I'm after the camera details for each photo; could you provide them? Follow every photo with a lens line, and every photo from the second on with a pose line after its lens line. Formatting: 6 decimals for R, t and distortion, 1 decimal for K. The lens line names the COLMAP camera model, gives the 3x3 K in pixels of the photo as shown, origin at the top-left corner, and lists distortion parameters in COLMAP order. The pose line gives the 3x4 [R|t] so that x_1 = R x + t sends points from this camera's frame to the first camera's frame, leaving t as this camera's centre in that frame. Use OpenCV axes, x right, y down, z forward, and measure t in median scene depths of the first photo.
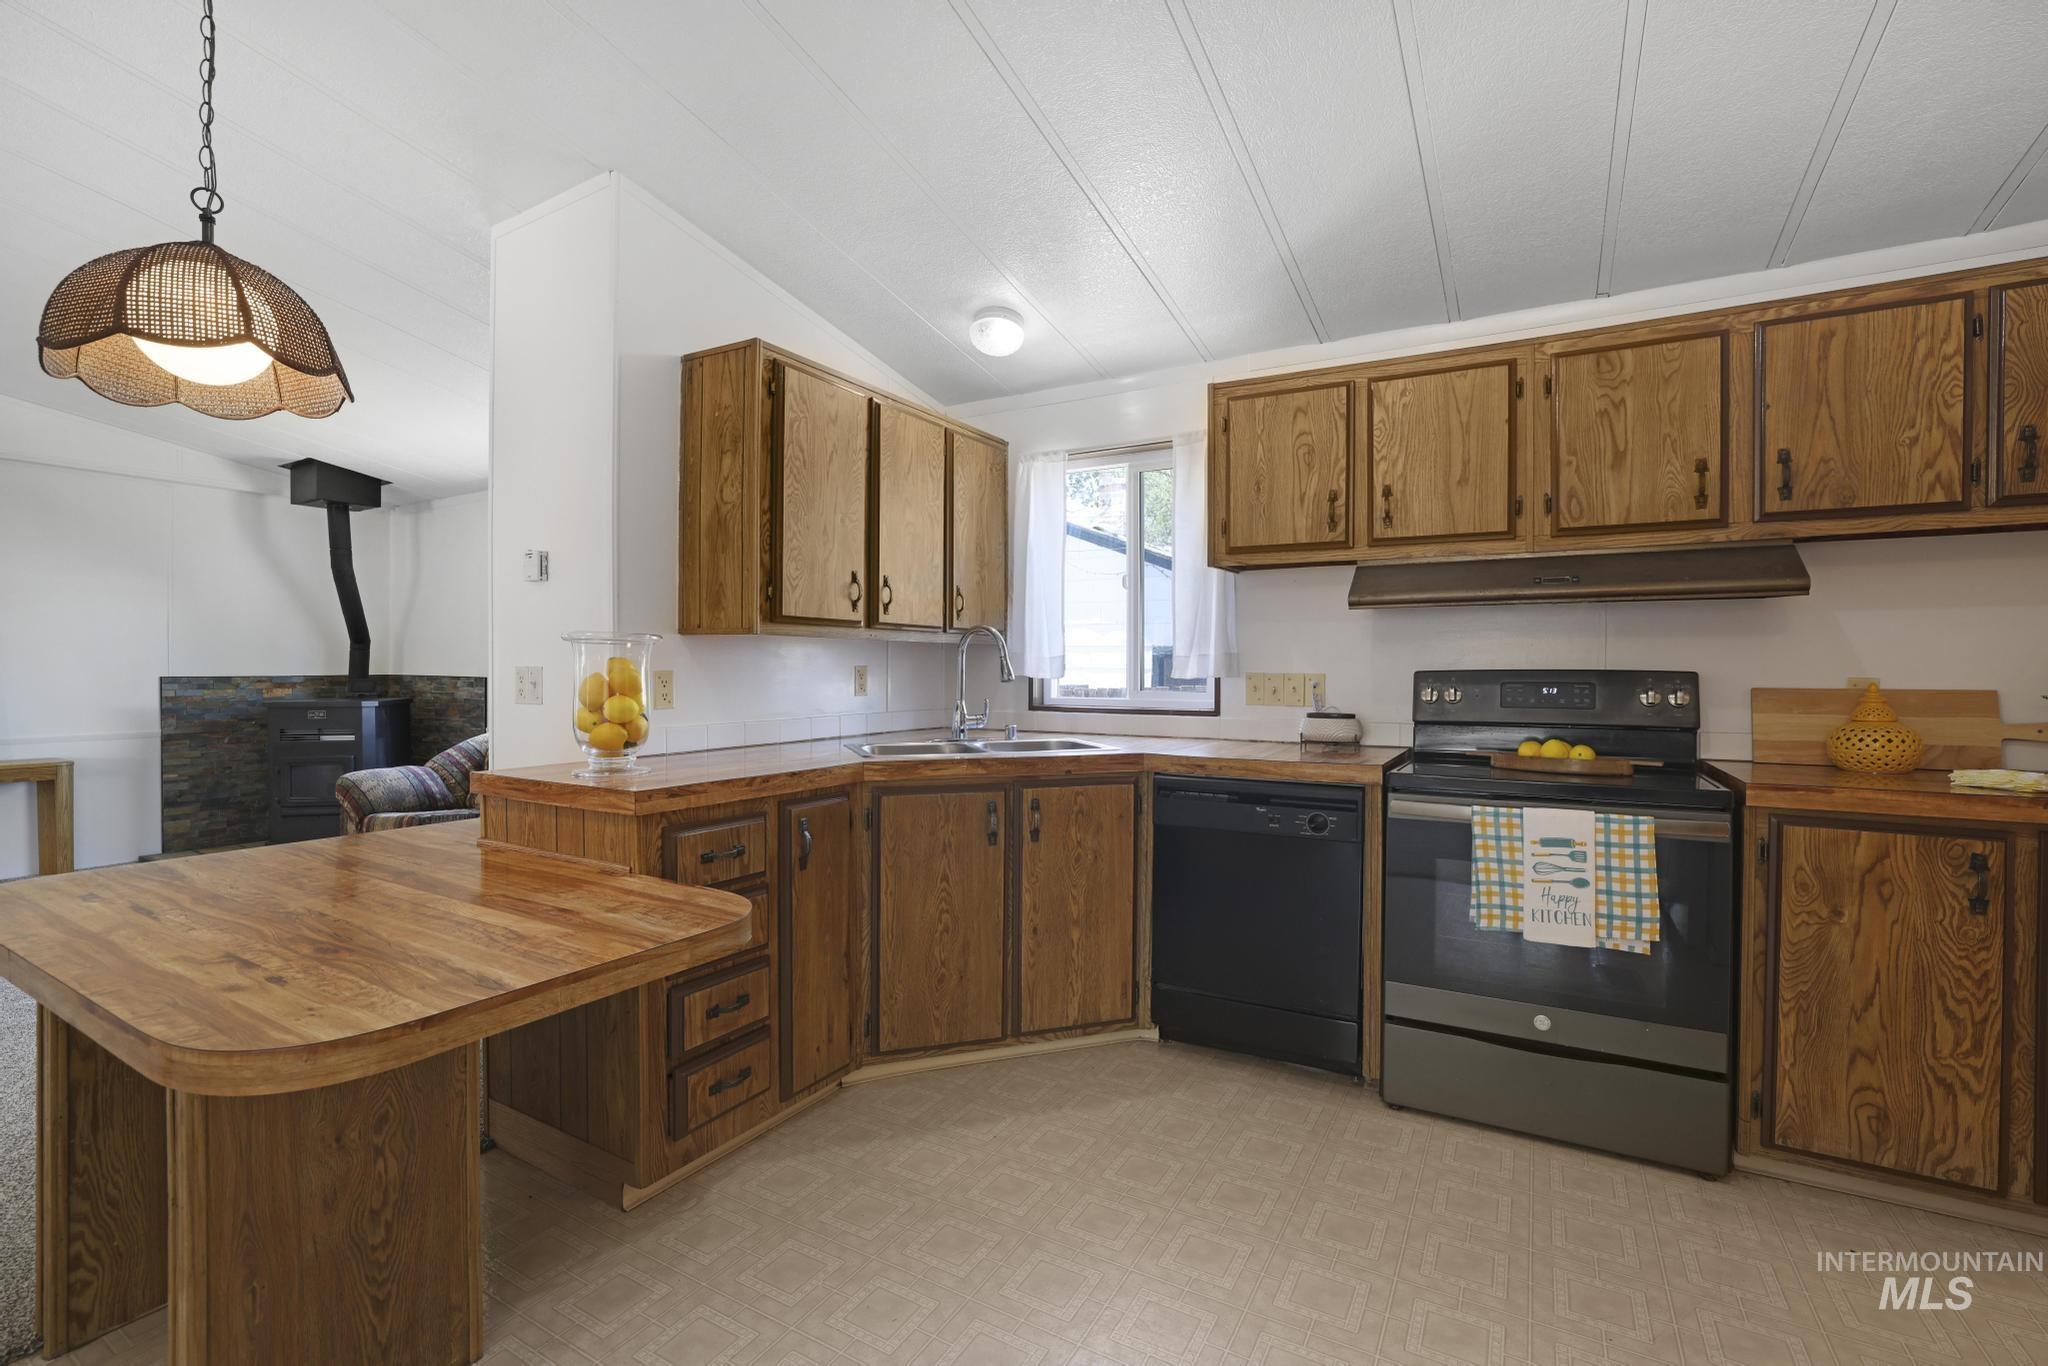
lens RADIAL K [[903.5, 0, 1024.0], [0, 903.5, 683.0], [0, 0, 1]] dist [-0.051405, 0.019032]
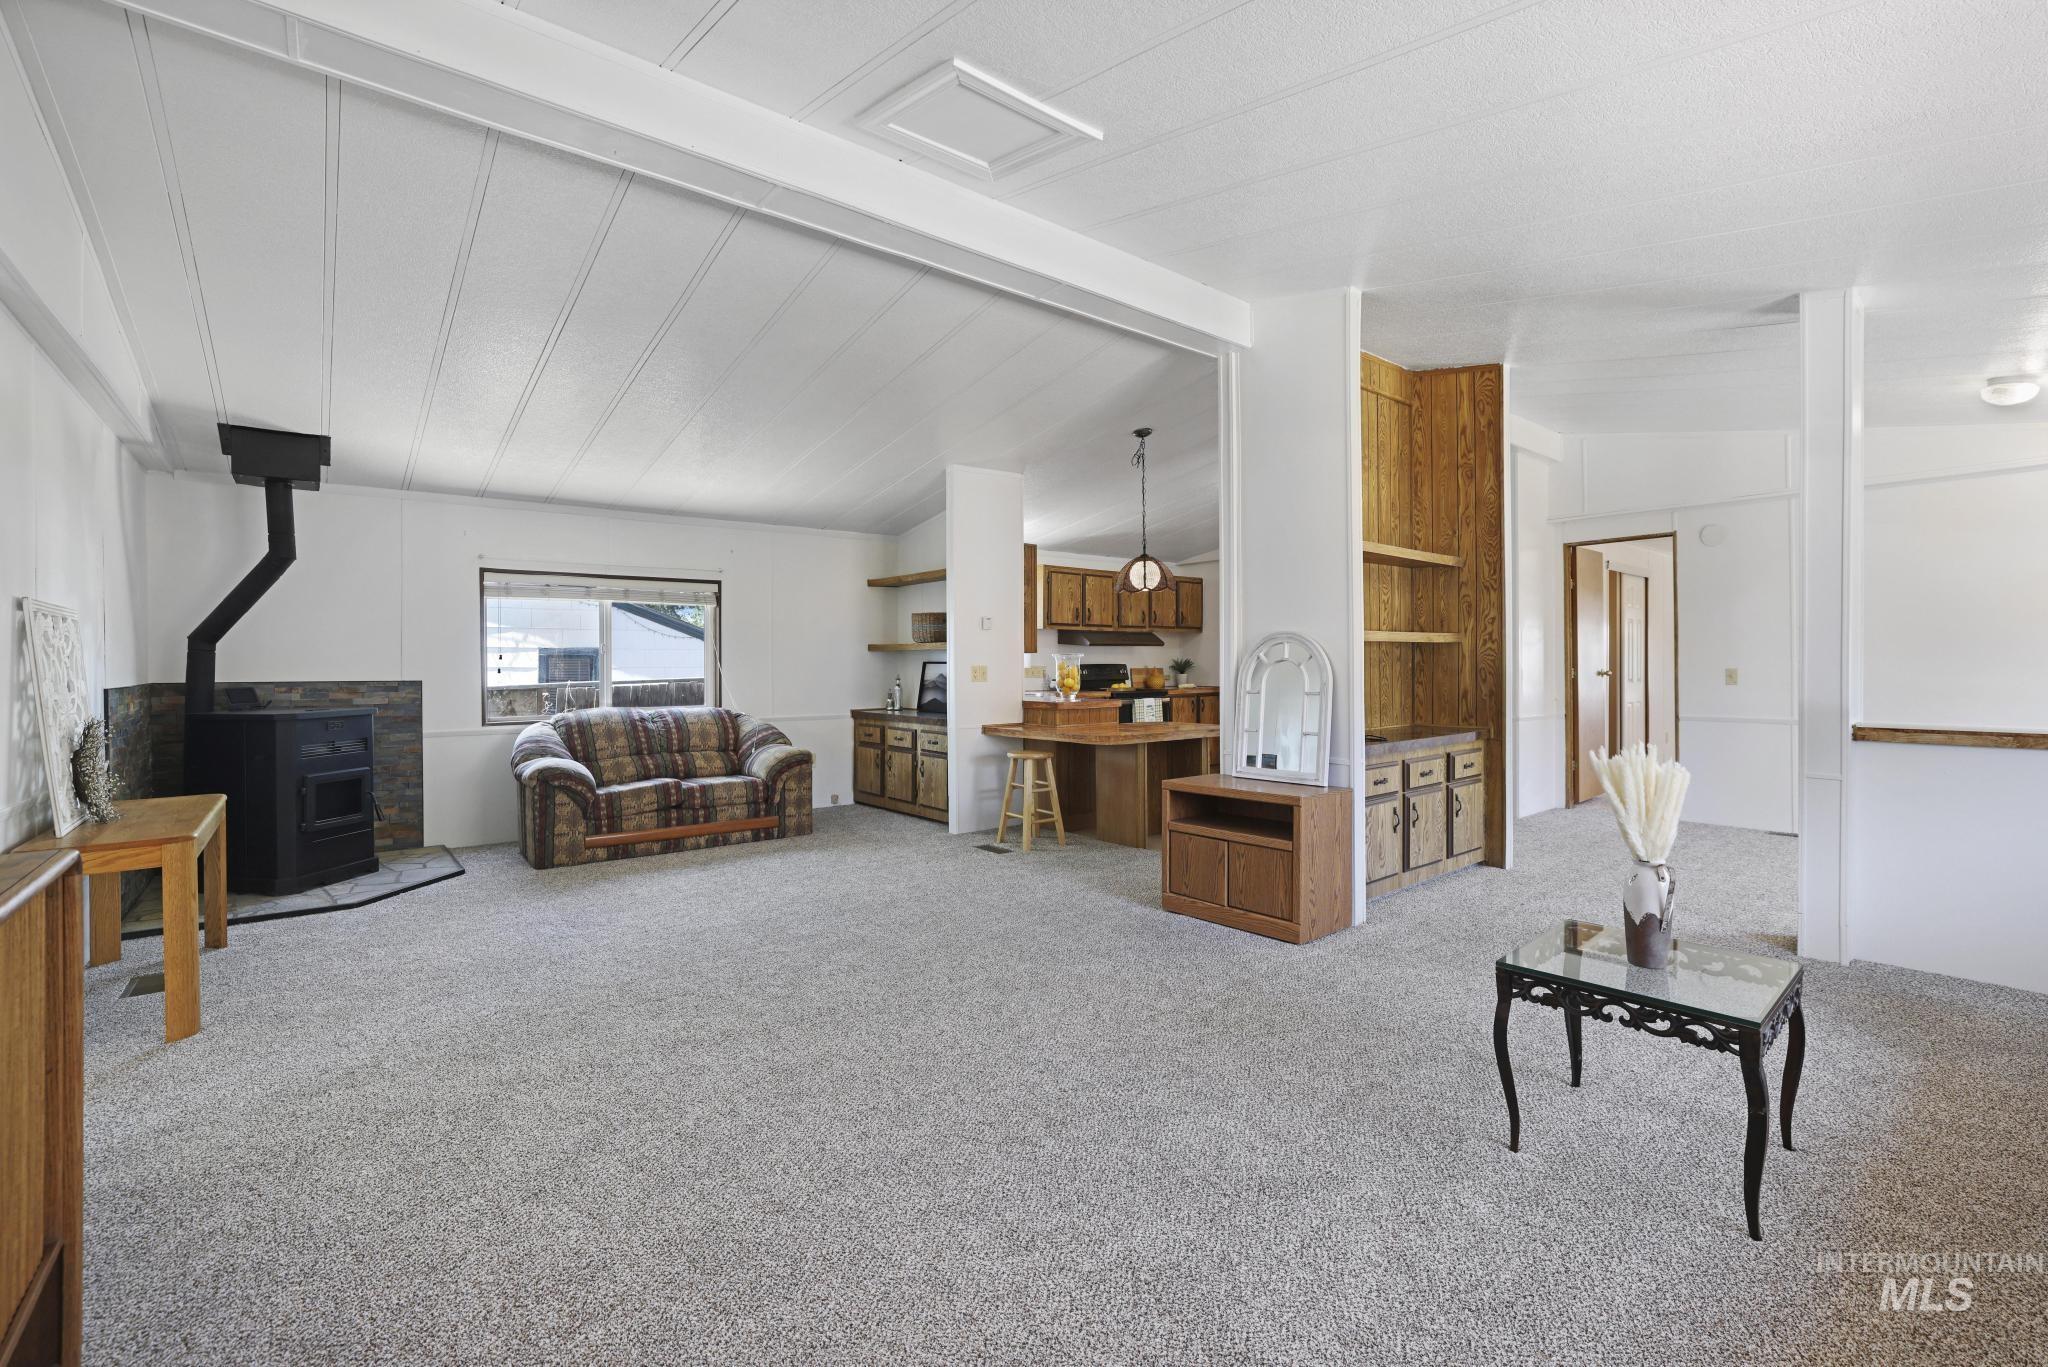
lens RADIAL K [[906.2, 0, 1024.1], [0, 906.2, 659.0], [0, 0, 1]] dist [-0.048476, 0.021082]
pose [[0.353481, -0.003589, 0.935435, -3.000416], [0.022026, 0.999747, -0.004488, -0.026154], [-0.935182, 0.022191, 0.353470, 0.044983]]
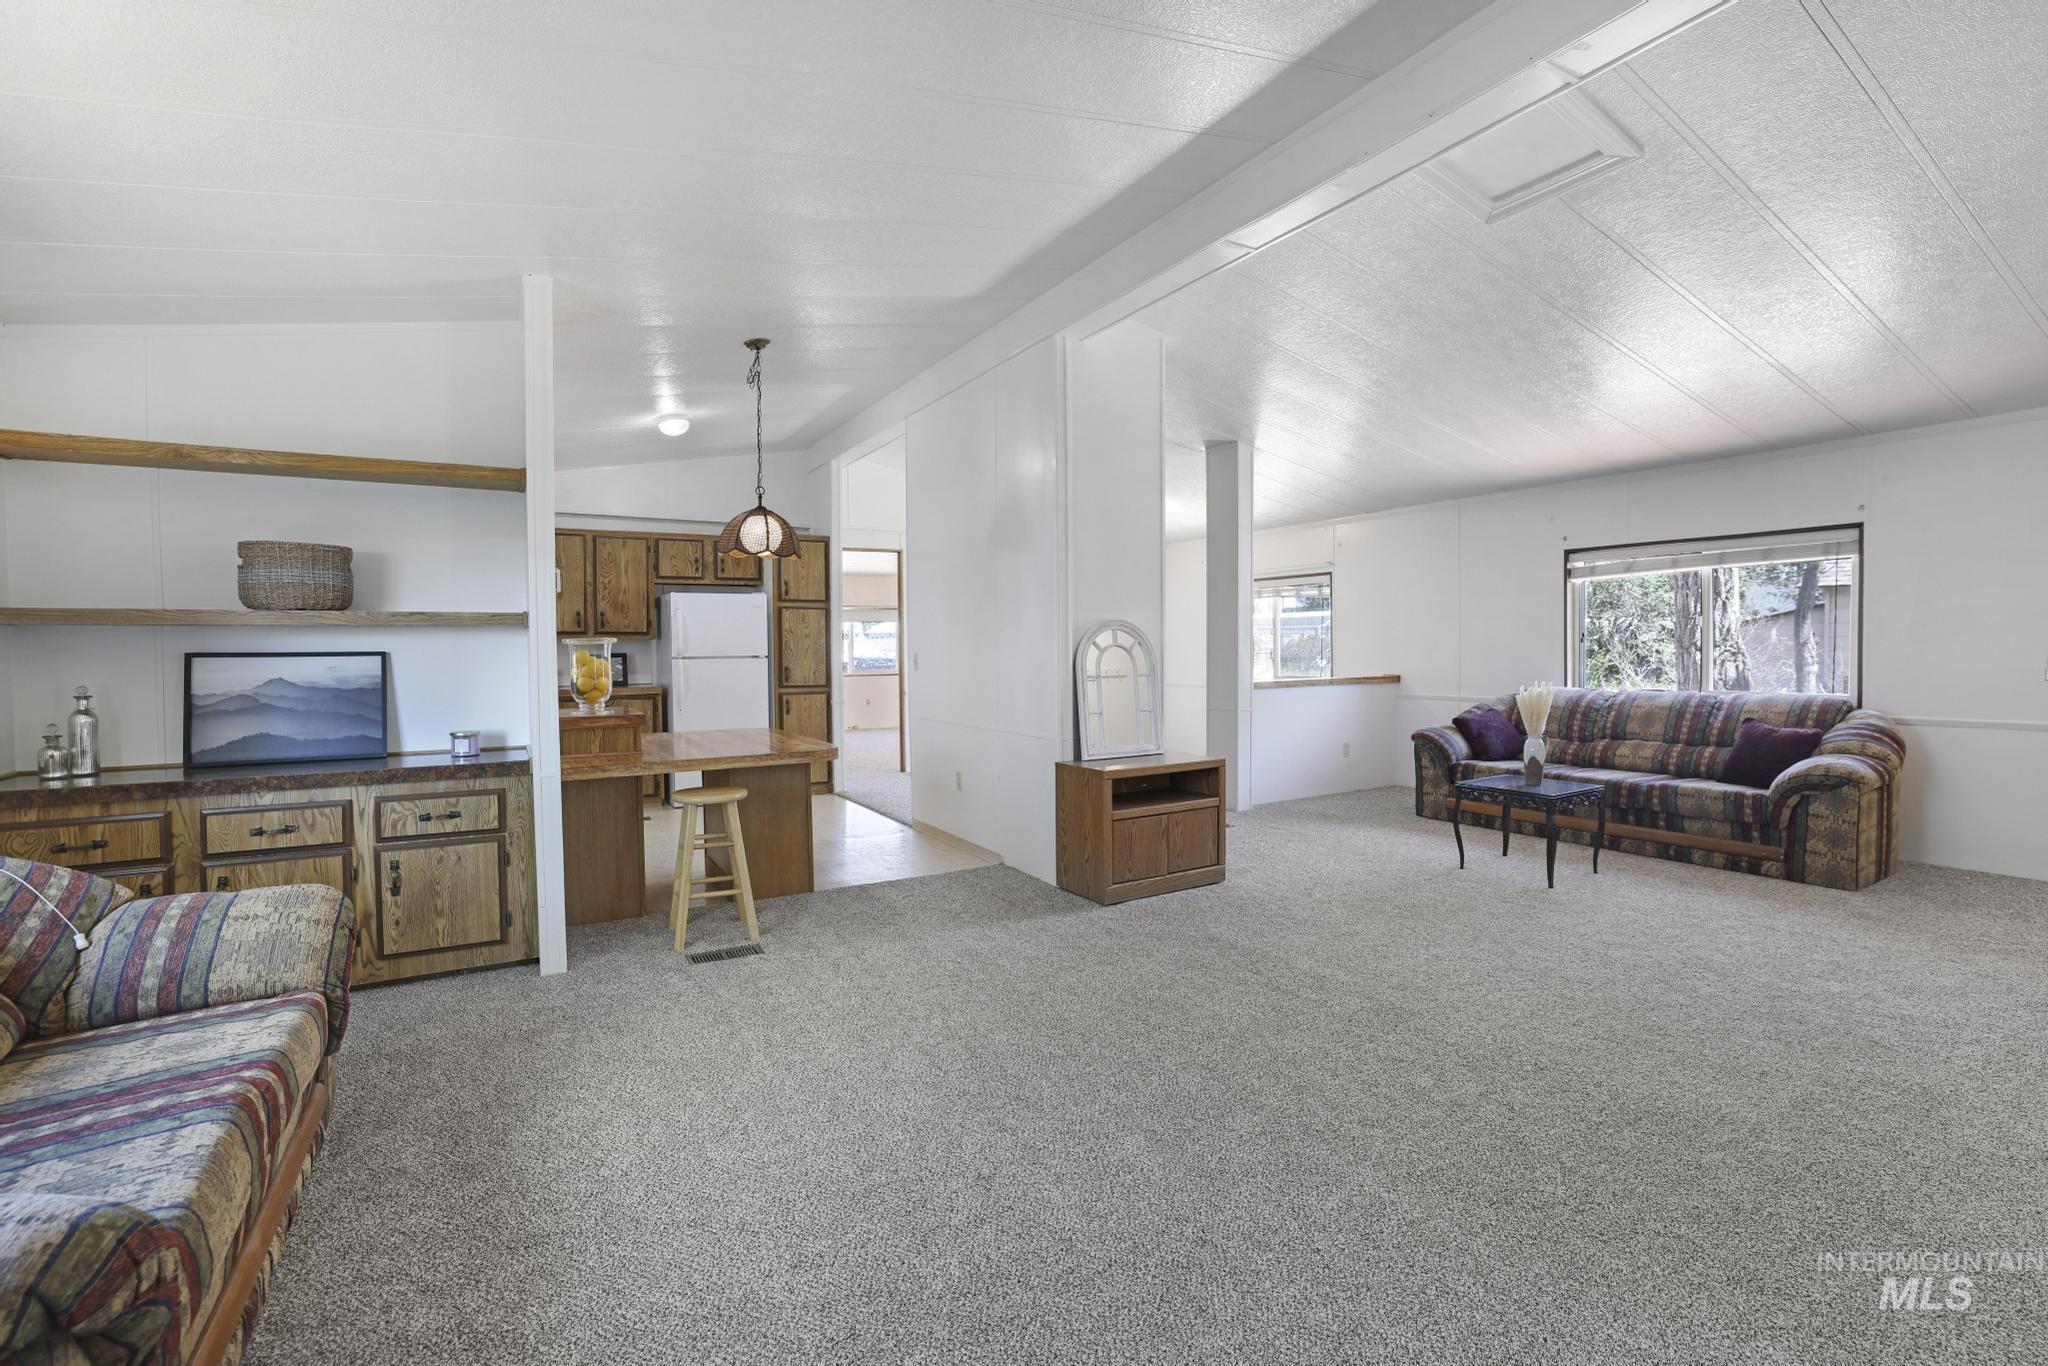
lens RADIAL K [[892.9, 0, 1019.8], [0, 892.9, 674.8], [0, 0, 1]] dist [-0.053920, 0.019744]
pose [[-0.868651, -0.013038, 0.495253, -1.942883], [0.011919, 0.998814, 0.047200, -0.050089], [-0.495281, 0.046903, -0.867466, 1.914094]]
